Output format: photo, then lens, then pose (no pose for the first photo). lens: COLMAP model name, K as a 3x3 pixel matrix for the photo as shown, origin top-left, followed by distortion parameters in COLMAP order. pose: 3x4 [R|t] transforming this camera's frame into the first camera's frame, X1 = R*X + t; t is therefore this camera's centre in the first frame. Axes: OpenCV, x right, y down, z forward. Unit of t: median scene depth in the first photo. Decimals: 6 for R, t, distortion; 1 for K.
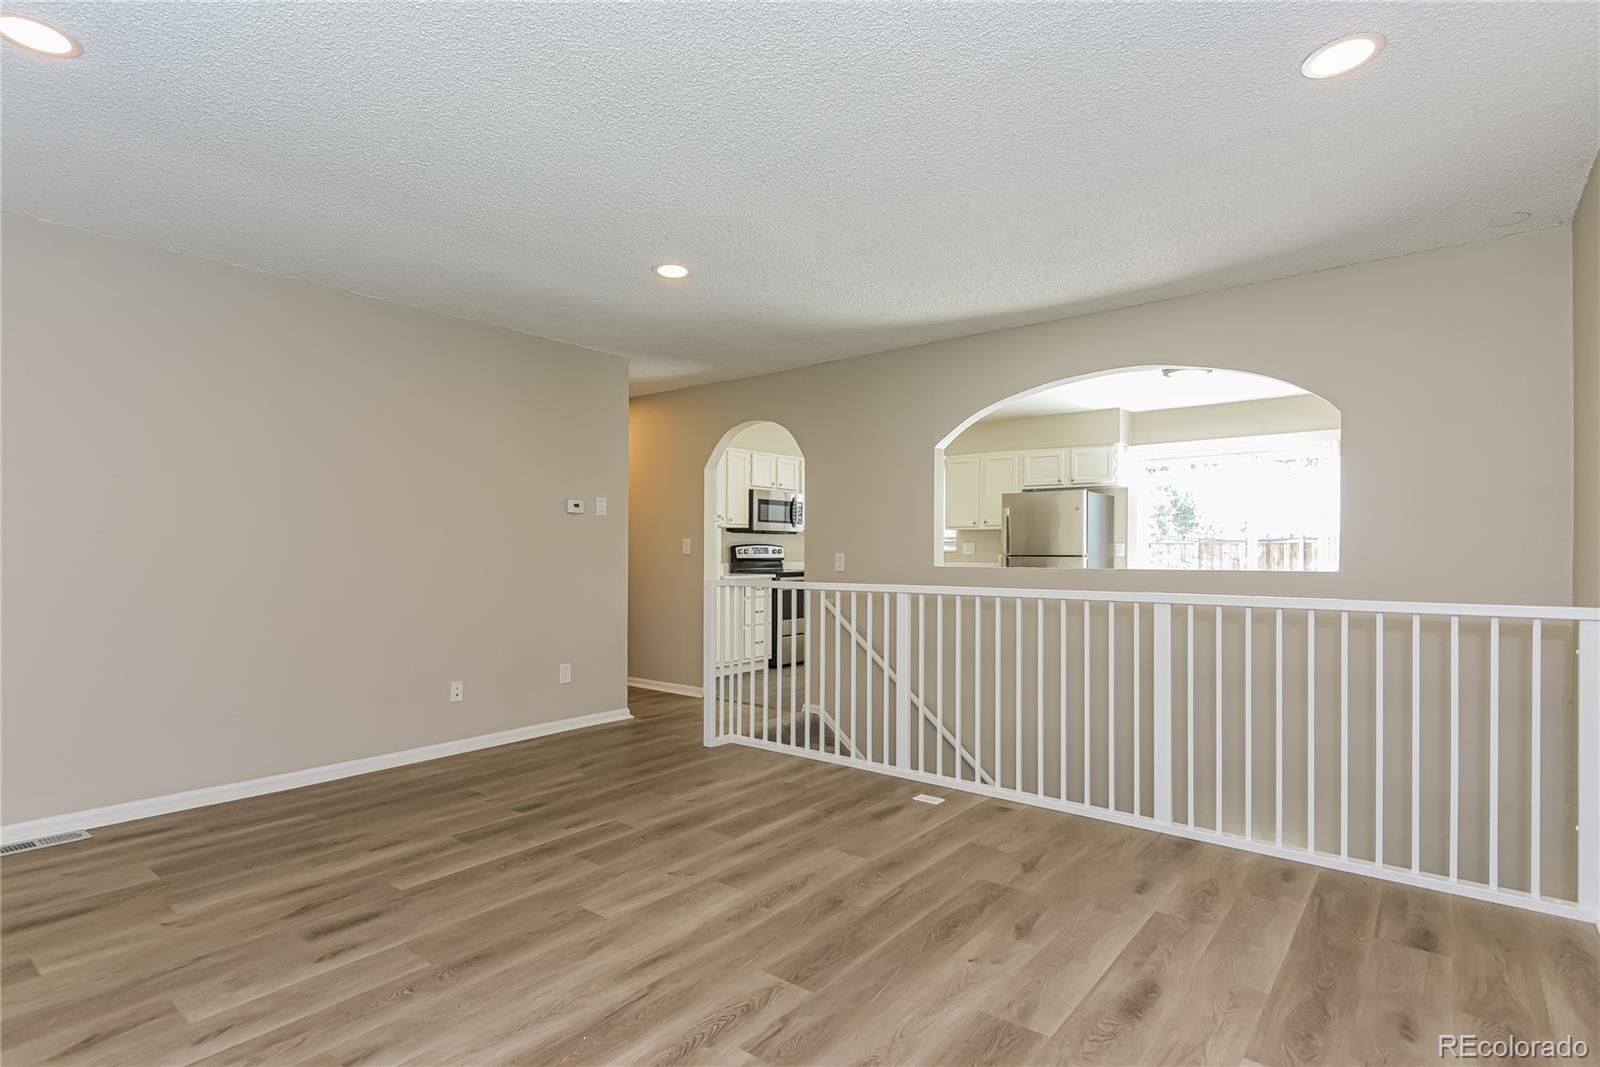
lens RADIAL K [[811.3, 0, 801.1], [0, 811.3, 542.3], [0, 0, 1]] dist [0.005024, 0.000158]
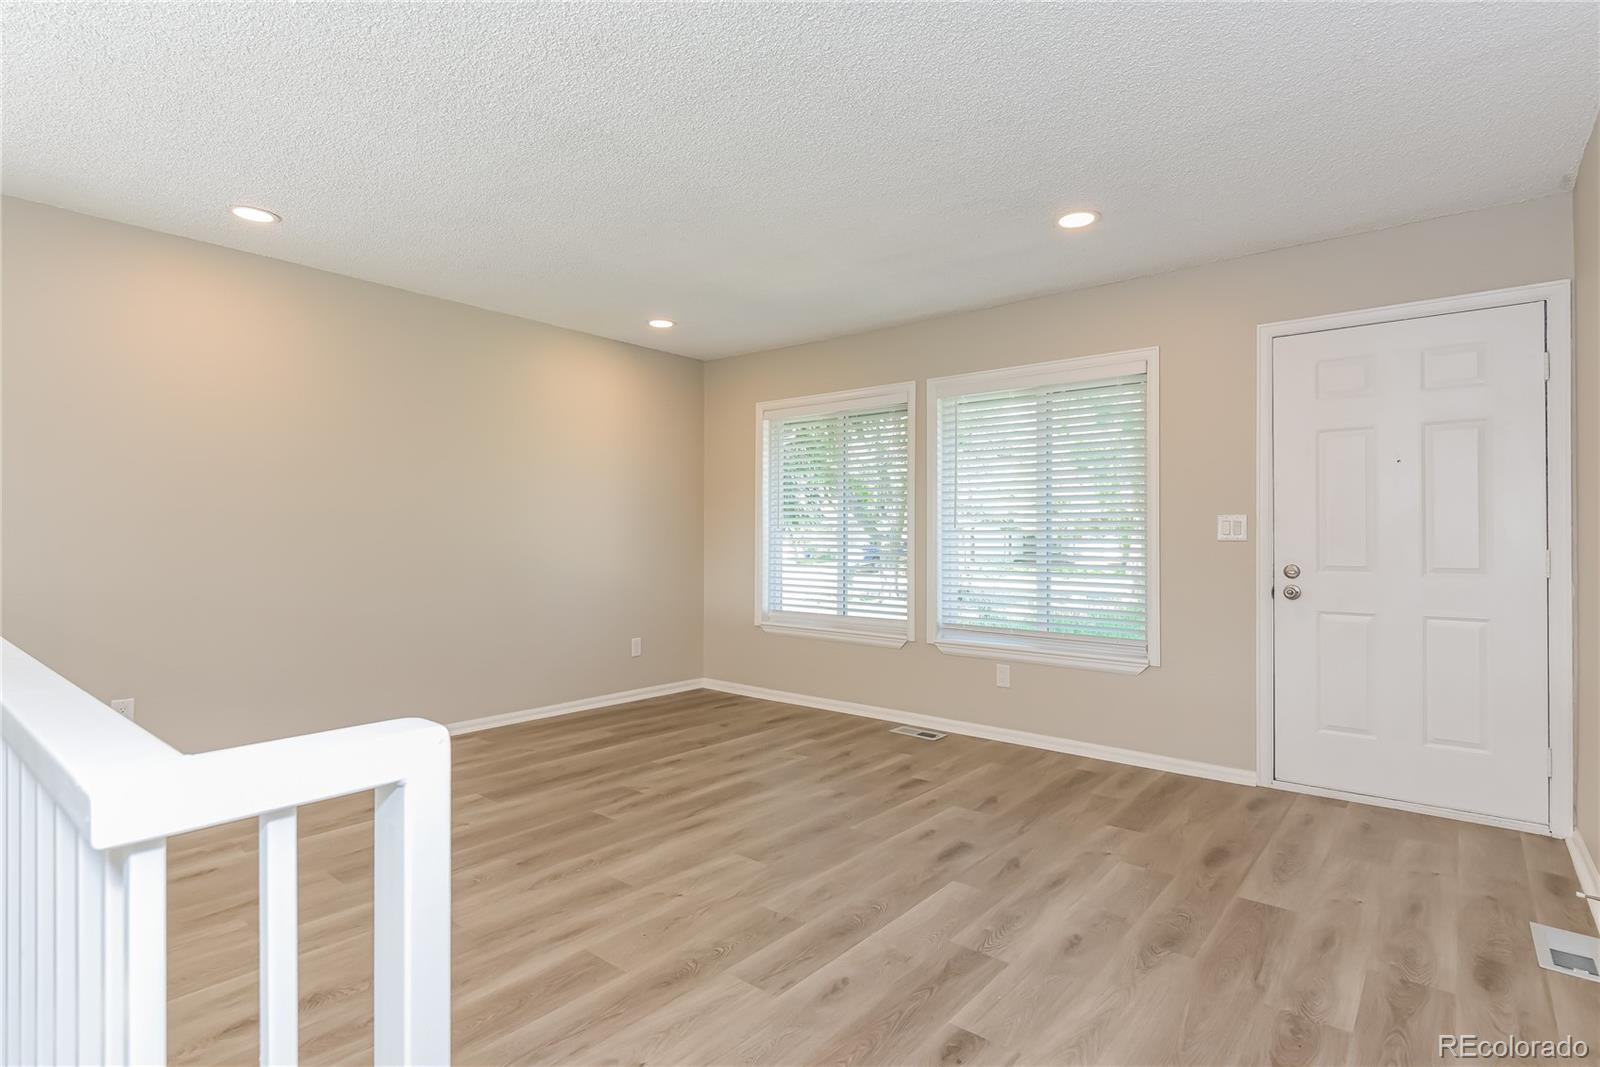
lens RADIAL K [[811.3, 0, 798.1], [0, 811.3, 533.8], [0, 0, 1]] dist [0.005024, 0.000158]
pose [[-0.999830, -0.006881, 0.017094, -0.308208], [-0.007106, 0.999888, -0.013188, 0.021932], [-0.017002, -0.013307, -0.999767, 1.925592]]
